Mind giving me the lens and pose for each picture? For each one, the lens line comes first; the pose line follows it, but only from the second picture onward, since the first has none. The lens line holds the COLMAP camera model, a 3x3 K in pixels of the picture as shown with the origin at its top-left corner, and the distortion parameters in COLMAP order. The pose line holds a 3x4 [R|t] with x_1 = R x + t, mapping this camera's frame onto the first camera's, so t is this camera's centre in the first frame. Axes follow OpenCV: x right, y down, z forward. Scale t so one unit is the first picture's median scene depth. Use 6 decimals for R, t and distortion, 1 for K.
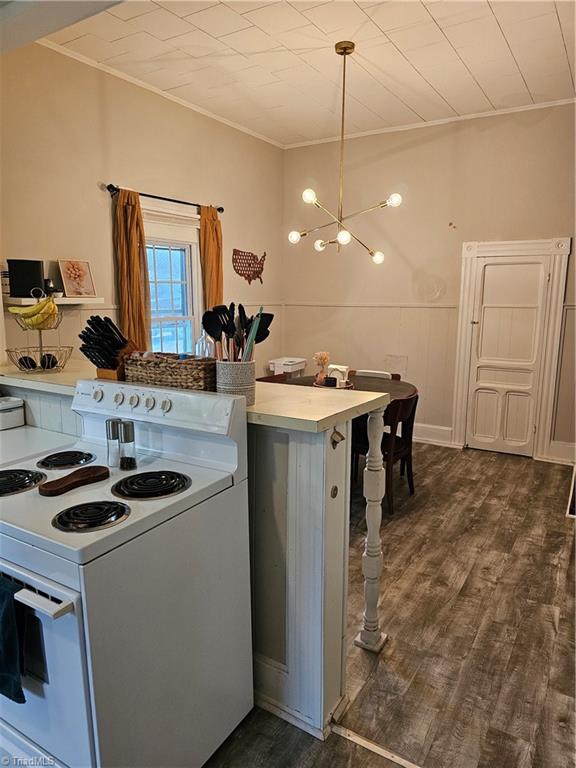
lens RADIAL K [[522.4, 0, 290.6], [0, 522.4, 390.7], [0, 0, 1]] dist [0.054583, -0.052728]
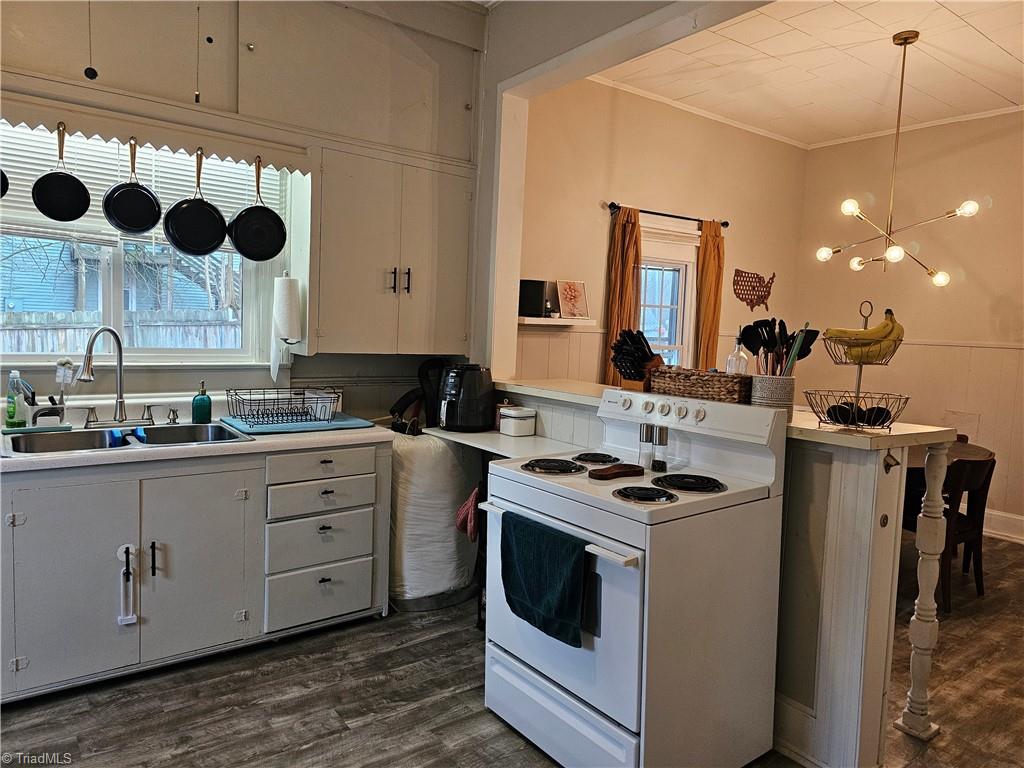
lens RADIAL K [[696.6, 0, 507.6], [0, 696.6, 378.6], [0, 0, 1]] dist [0.054583, -0.052728]
pose [[0.930483, 0.059429, -0.361482, -0.066268], [-0.099658, 0.990603, -0.093669, 0.084587], [0.352518, 0.123182, 0.927662, -0.277506]]
